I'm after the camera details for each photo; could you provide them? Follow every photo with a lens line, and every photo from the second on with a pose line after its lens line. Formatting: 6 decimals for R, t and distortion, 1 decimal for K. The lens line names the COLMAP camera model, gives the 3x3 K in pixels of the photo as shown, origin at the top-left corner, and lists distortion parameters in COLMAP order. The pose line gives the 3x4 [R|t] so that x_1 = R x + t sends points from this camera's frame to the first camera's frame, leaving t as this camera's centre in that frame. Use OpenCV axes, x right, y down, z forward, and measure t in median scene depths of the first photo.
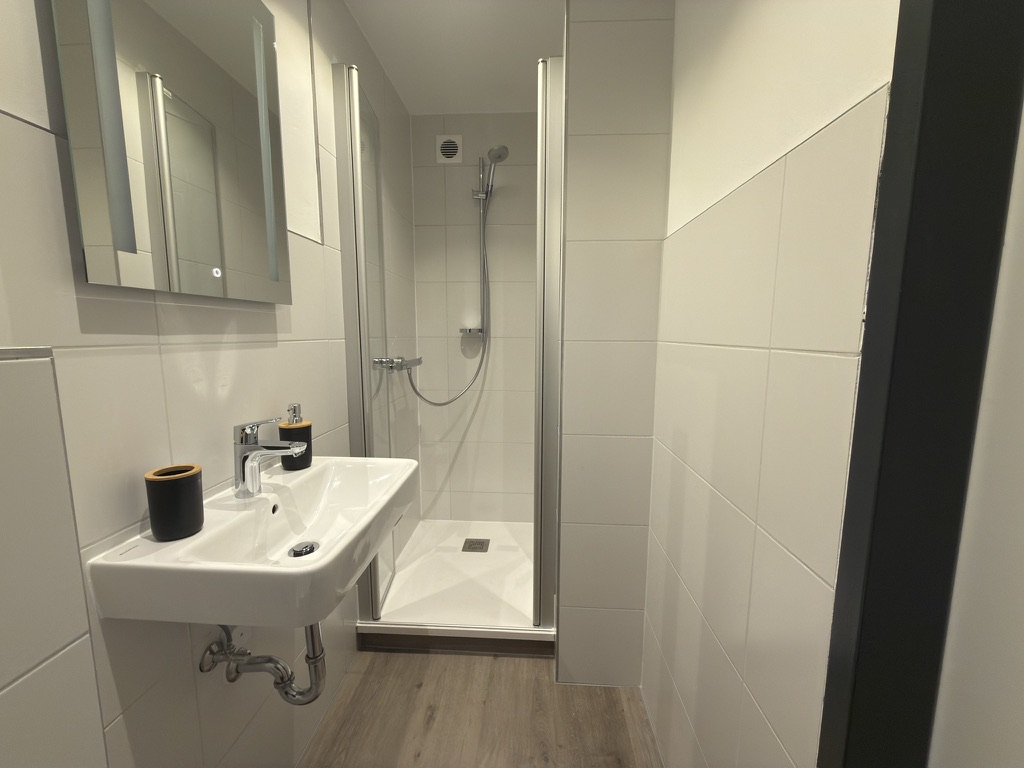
lens RADIAL K [[407.0, 0, 512.0], [0, 407.0, 384.0], [0, 0, 1]] dist [-0.002461, 0.000419]
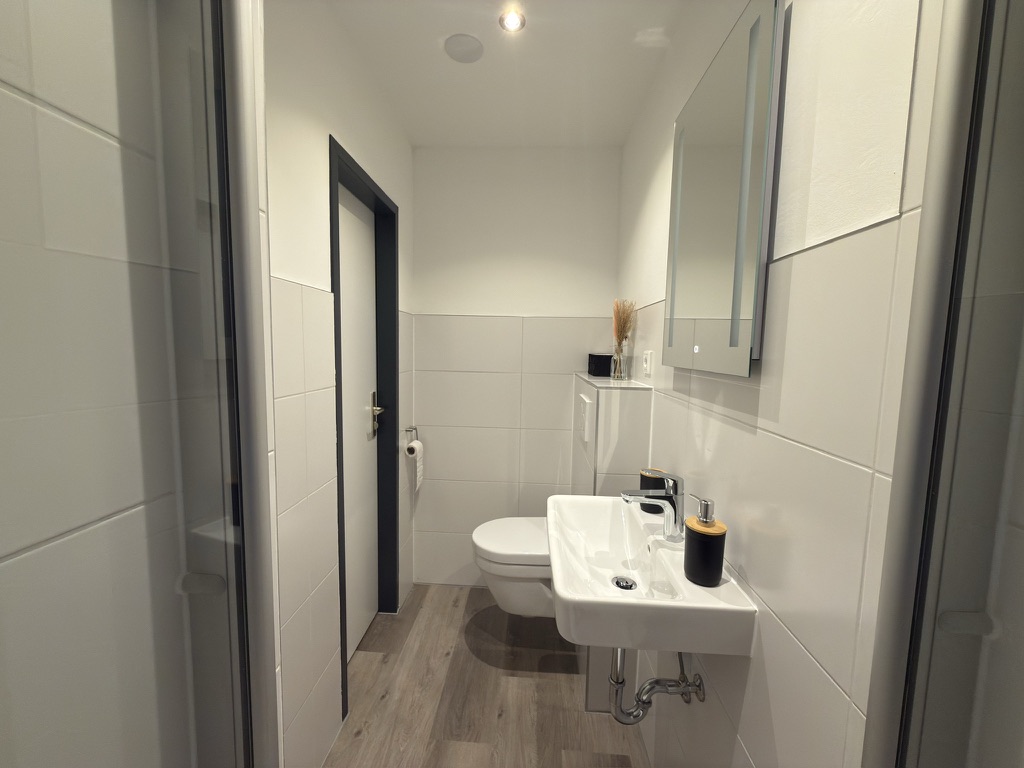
lens RADIAL K [[407.0, 0, 512.0], [0, 407.0, 384.0], [0, 0, 1]] dist [-0.002461, 0.000419]
pose [[-0.999702, -0.020502, 0.013249, -0.196249], [-0.017267, 0.977576, 0.209875, -0.380818], [-0.017255, 0.209584, -0.977638, 2.007068]]
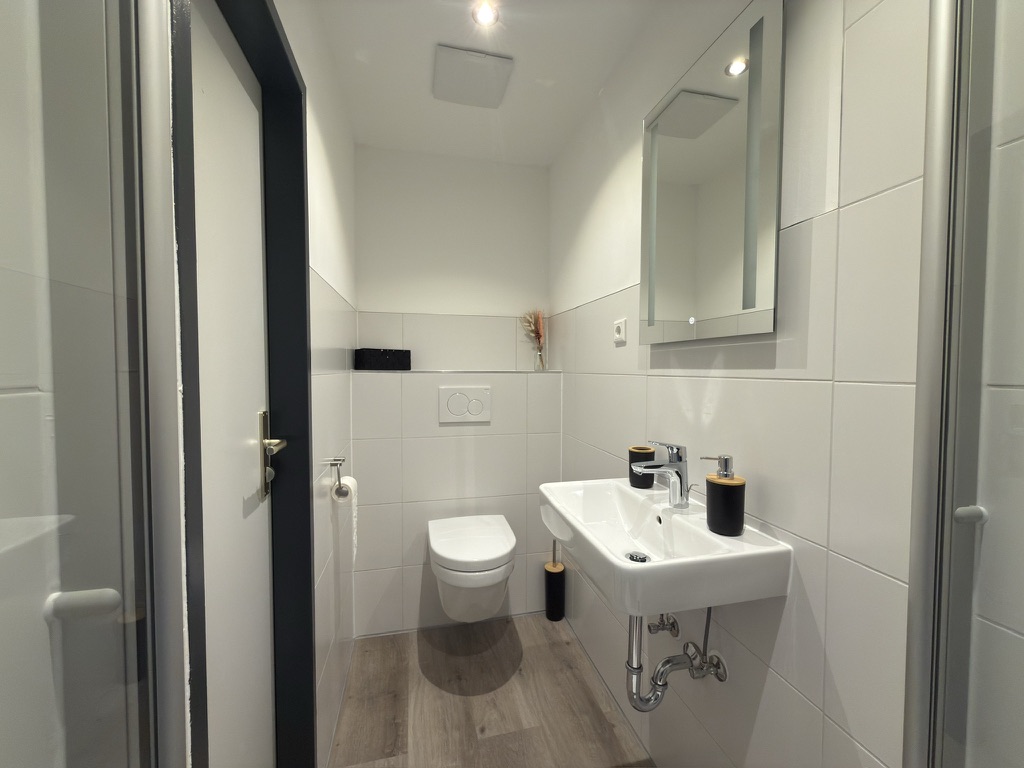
lens RADIAL K [[407.0, 0, 512.0], [0, 407.0, 384.0], [0, 0, 1]] dist [-0.002461, 0.000419]
pose [[-0.960169, 0.010177, -0.279234, 0.138783], [-0.034988, 0.987092, 0.156287, -0.236428], [0.277220, 0.159832, -0.947419, 1.897952]]
